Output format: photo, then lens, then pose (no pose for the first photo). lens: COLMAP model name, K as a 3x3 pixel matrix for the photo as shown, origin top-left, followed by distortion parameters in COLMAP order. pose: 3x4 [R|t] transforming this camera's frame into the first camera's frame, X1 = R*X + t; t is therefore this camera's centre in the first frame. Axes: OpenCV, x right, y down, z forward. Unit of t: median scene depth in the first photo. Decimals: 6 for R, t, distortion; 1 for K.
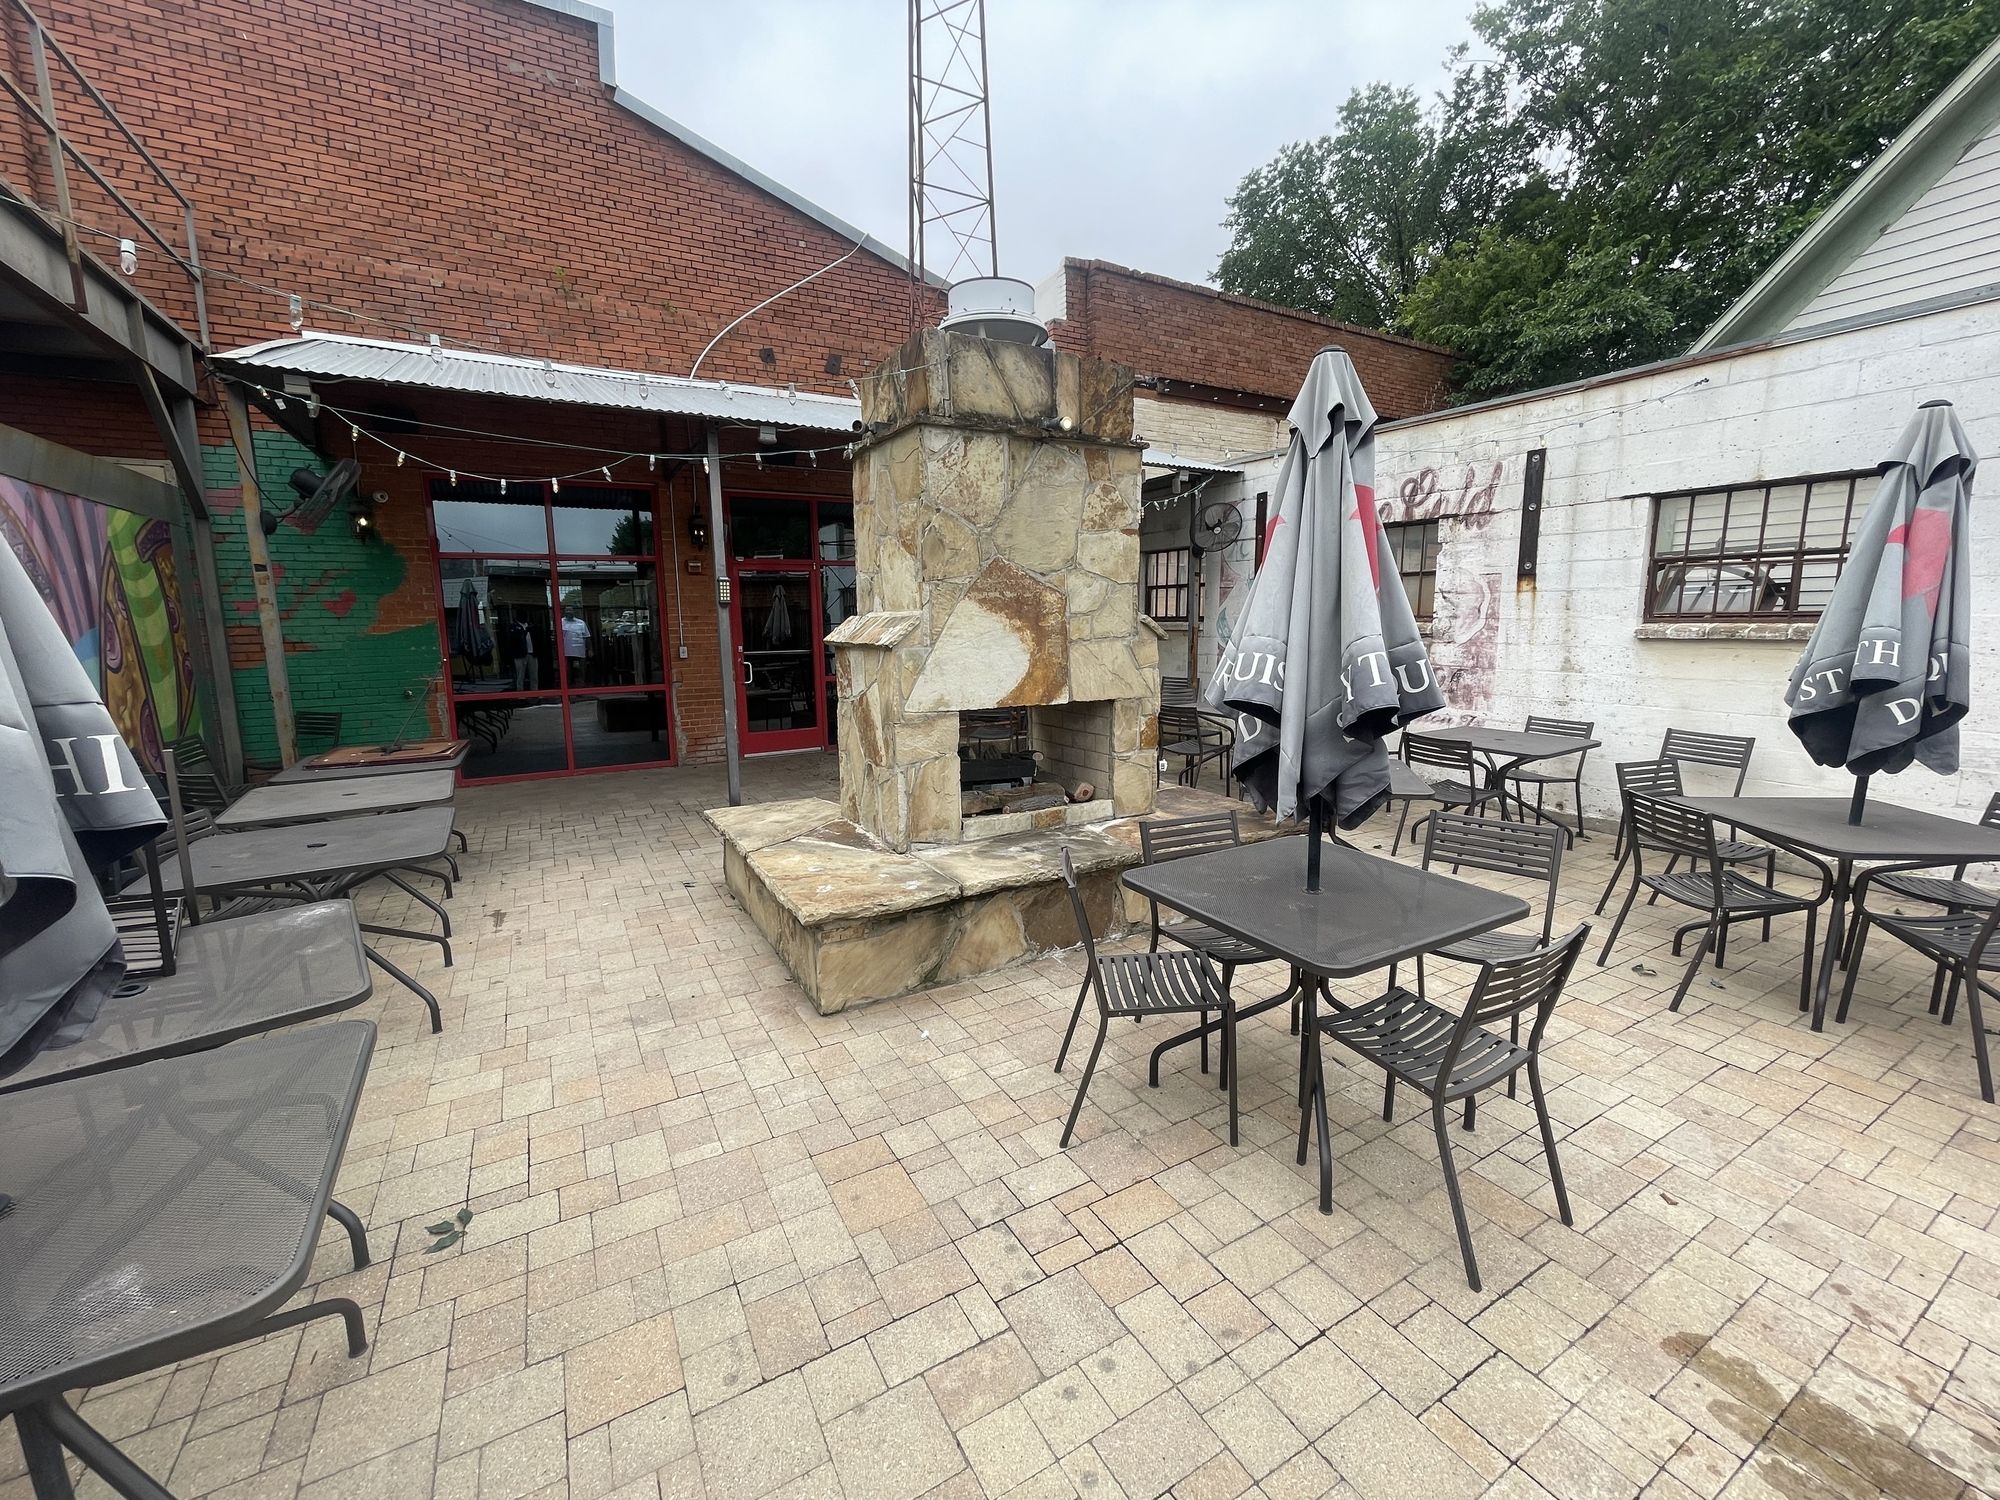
lens RADIAL K [[809.4, 0, 1000.8], [0, 809.4, 737.1], [0, 0, 1]] dist [-0.002326, 0.000148]
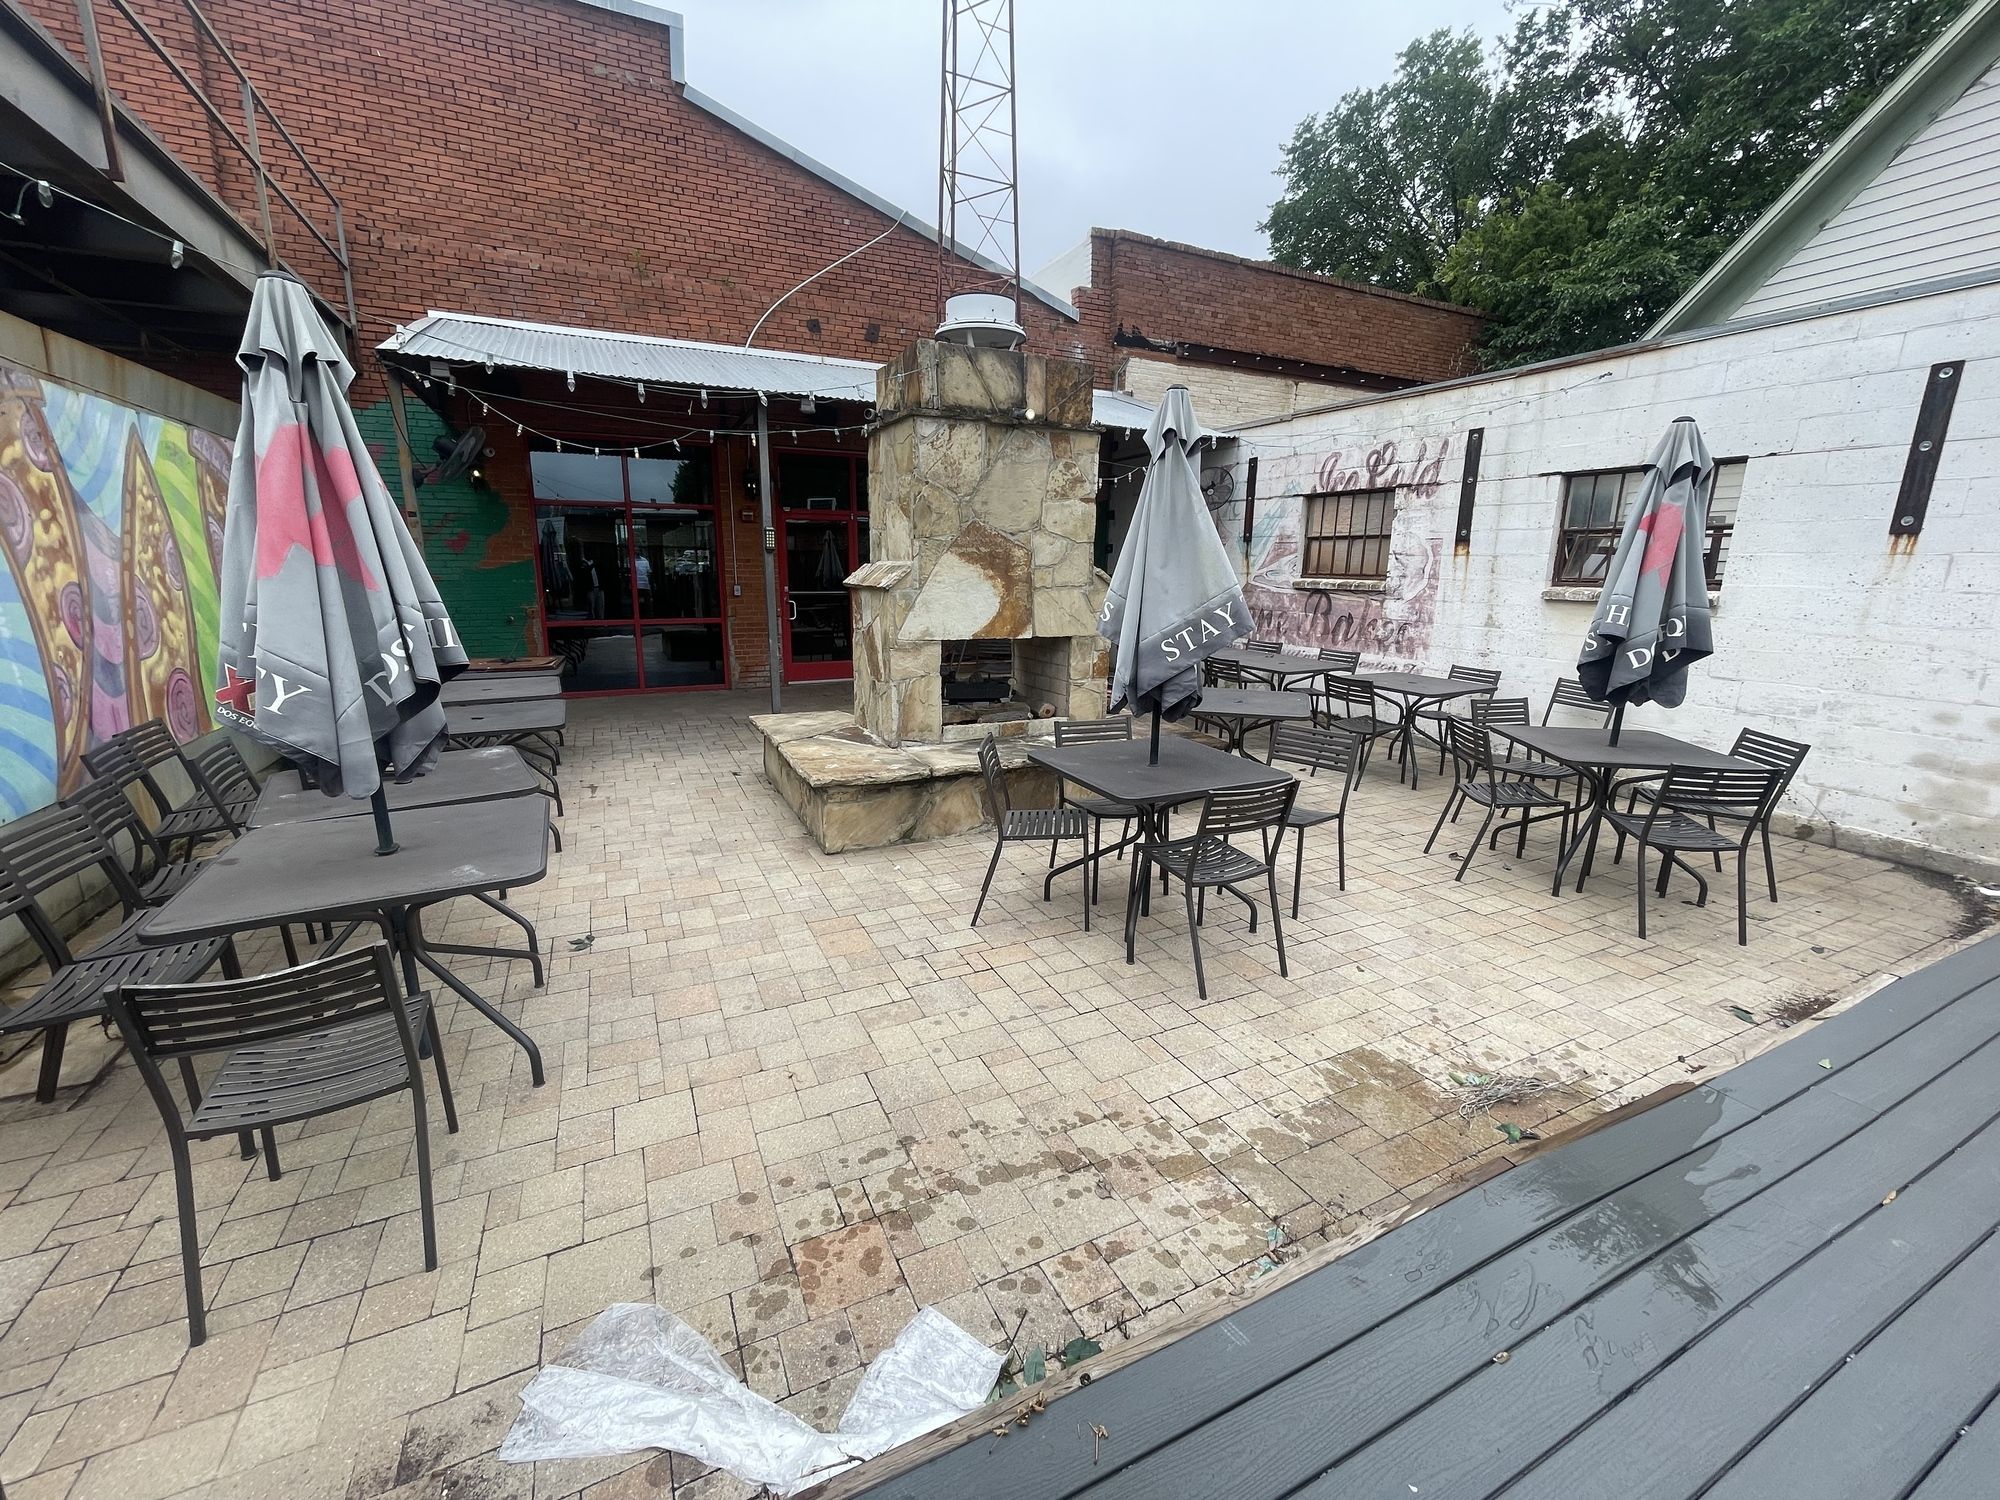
lens RADIAL K [[809.4, 0, 1002.1], [0, 809.4, 736.0], [0, 0, 1]] dist [-0.002326, 0.000148]
pose [[0.997513, 0.037296, -0.059800, 0.080499], [-0.033554, 0.997486, 0.062417, 0.022802], [0.061978, -0.060255, 0.996257, -0.181456]]
